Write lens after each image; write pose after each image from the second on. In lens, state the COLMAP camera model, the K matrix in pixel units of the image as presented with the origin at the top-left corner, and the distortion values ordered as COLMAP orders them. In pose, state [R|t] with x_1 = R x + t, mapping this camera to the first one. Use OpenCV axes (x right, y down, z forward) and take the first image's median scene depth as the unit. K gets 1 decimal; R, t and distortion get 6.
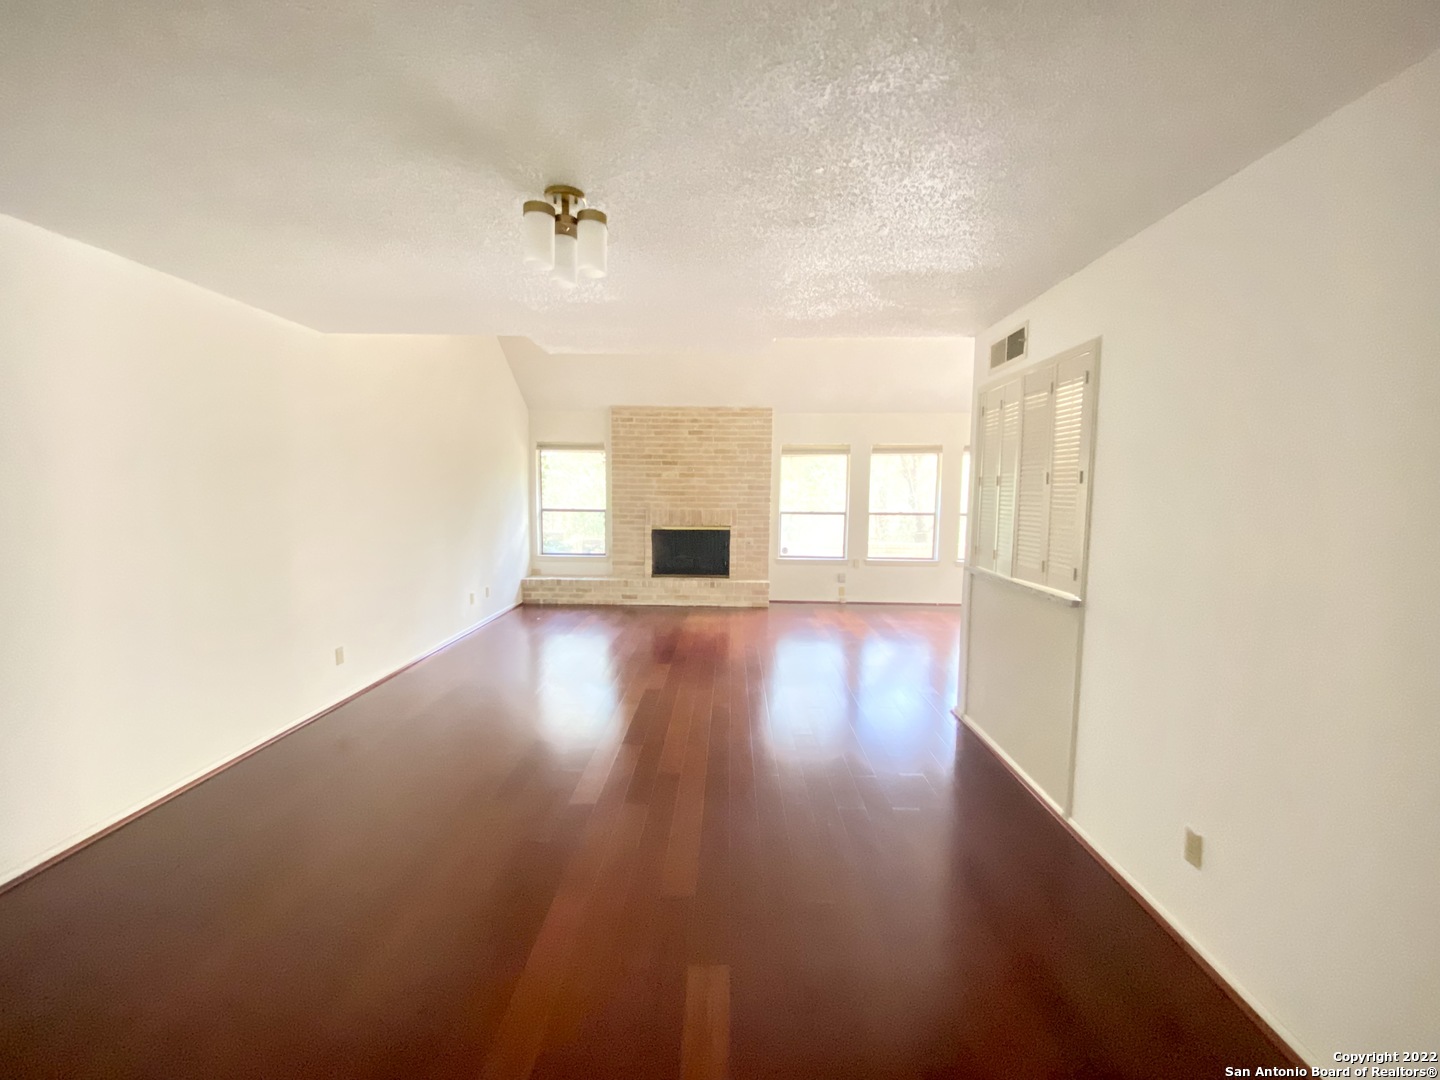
lens RADIAL K [[578.4, 0, 714.8], [0, 578.4, 545.5], [0, 0, 1]] dist [-0.001614, -0.011665]
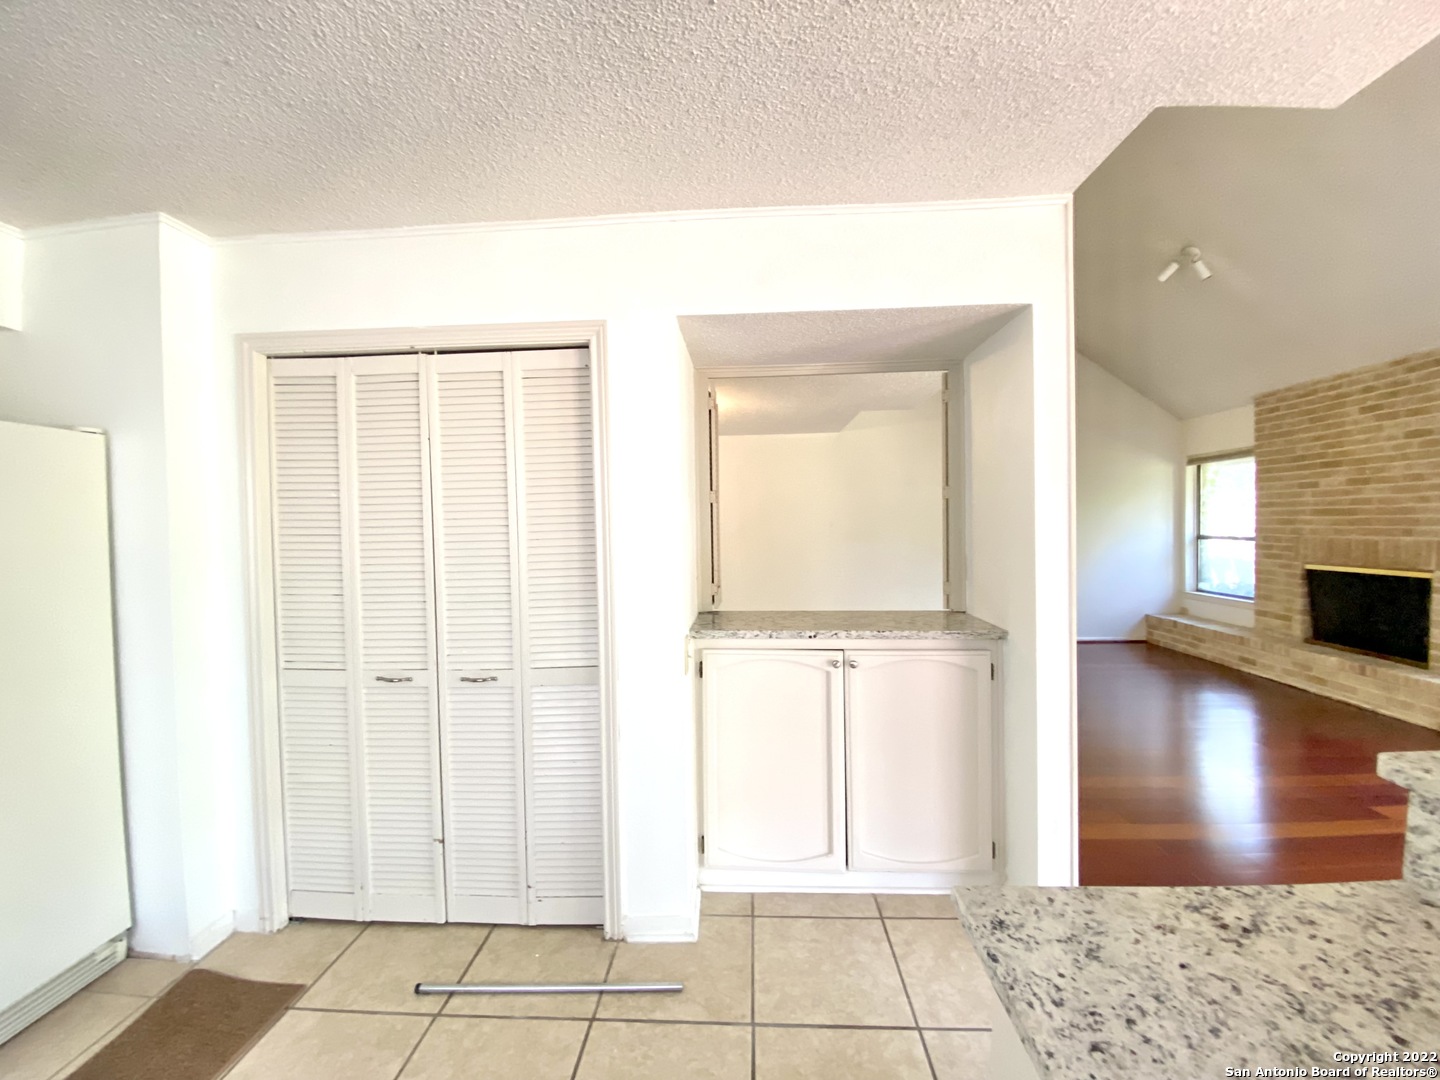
lens RADIAL K [[578.4, 0, 725.9], [0, 578.4, 533.0], [0, 0, 1]] dist [-0.001614, -0.011665]
pose [[-0.018442, 0.005929, -0.999812, 0.552652], [-0.082350, 0.996576, 0.007429, -0.018844], [0.996433, 0.082471, -0.017890, 0.362921]]
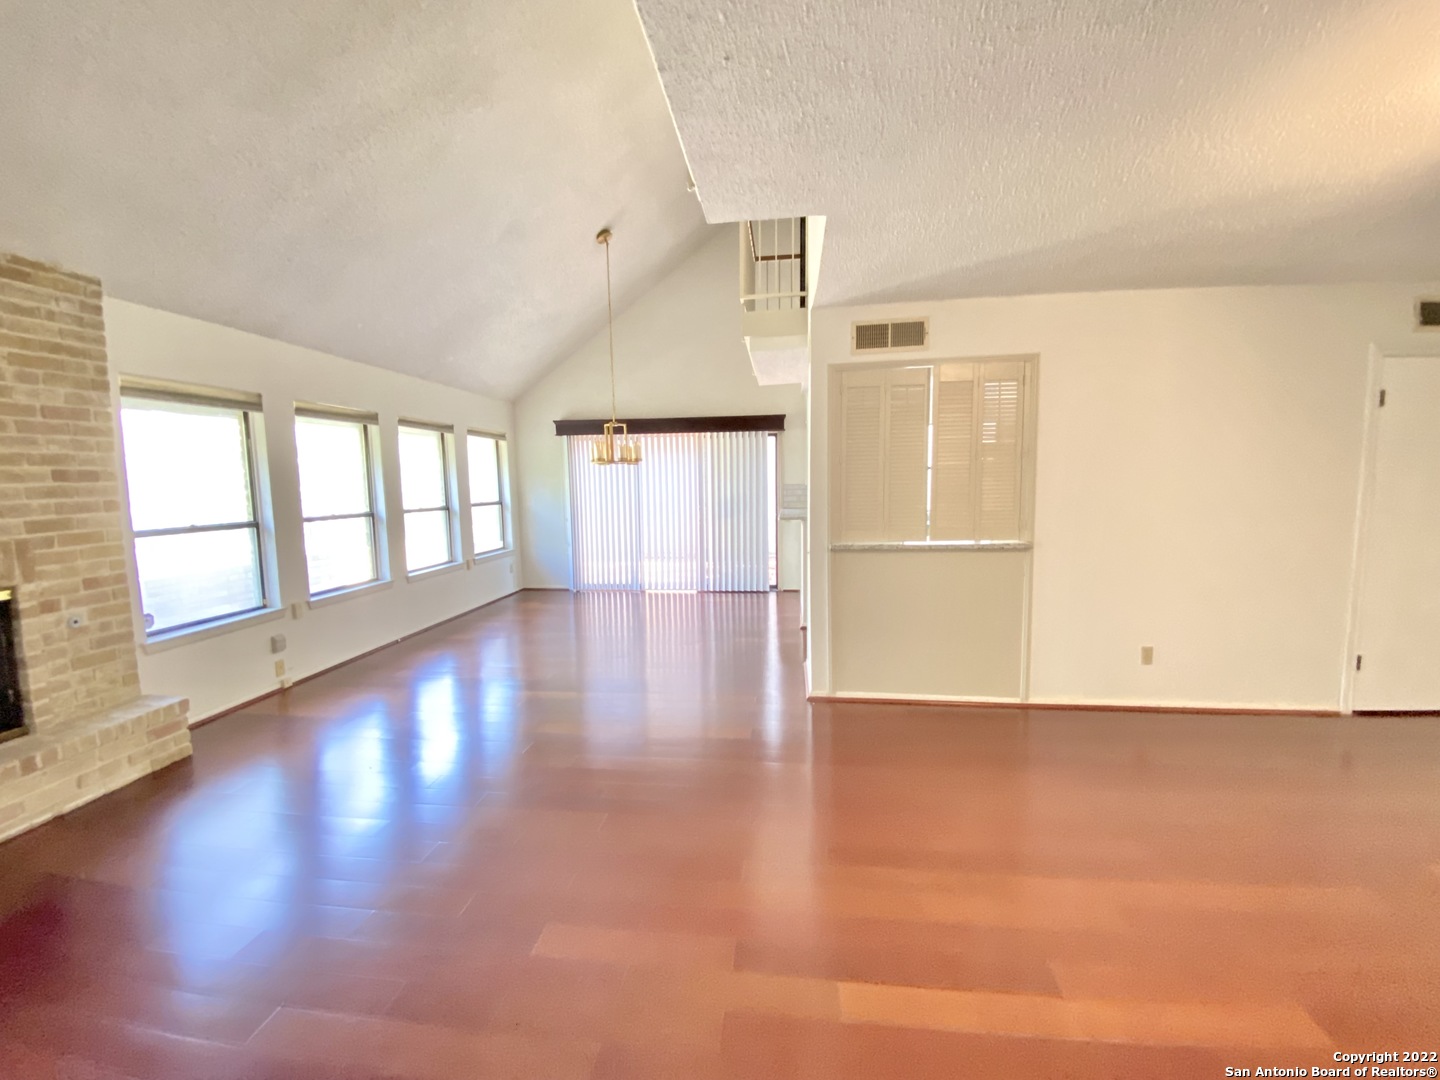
lens RADIAL K [[578.4, 0, 722.1], [0, 578.4, 536.2], [0, 0, 1]] dist [-0.001614, -0.011665]
pose [[0.085392, -0.105064, 0.990793, -0.269758], [0.115470, 0.988768, 0.094897, -0.046441], [-0.989634, 0.106303, 0.096565, 0.542119]]
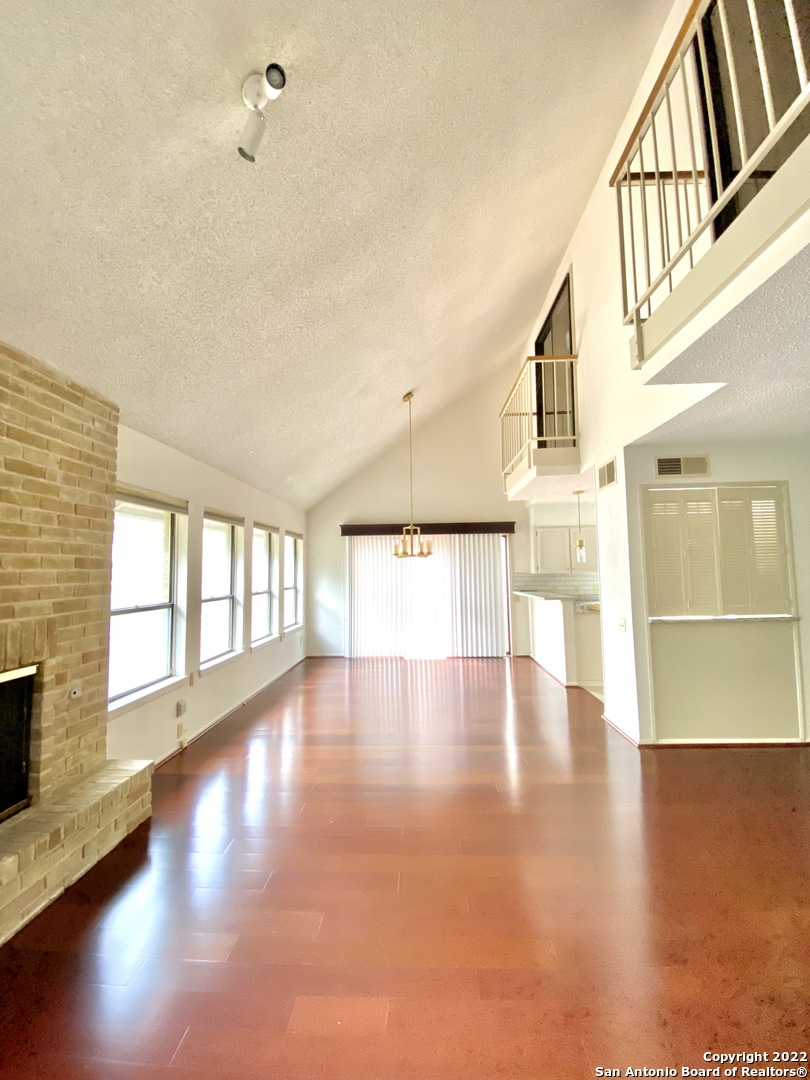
lens RADIAL K [[433.8, 0, 407.5], [0, 433.8, 536.5], [0, 0, 1]] dist [-0.001614, -0.011665]
pose [[0.016101, 0.069356, 0.997462, -0.263946], [0.113539, 0.991012, -0.070740, -0.068697], [-0.993403, 0.114389, 0.008082, 0.747249]]
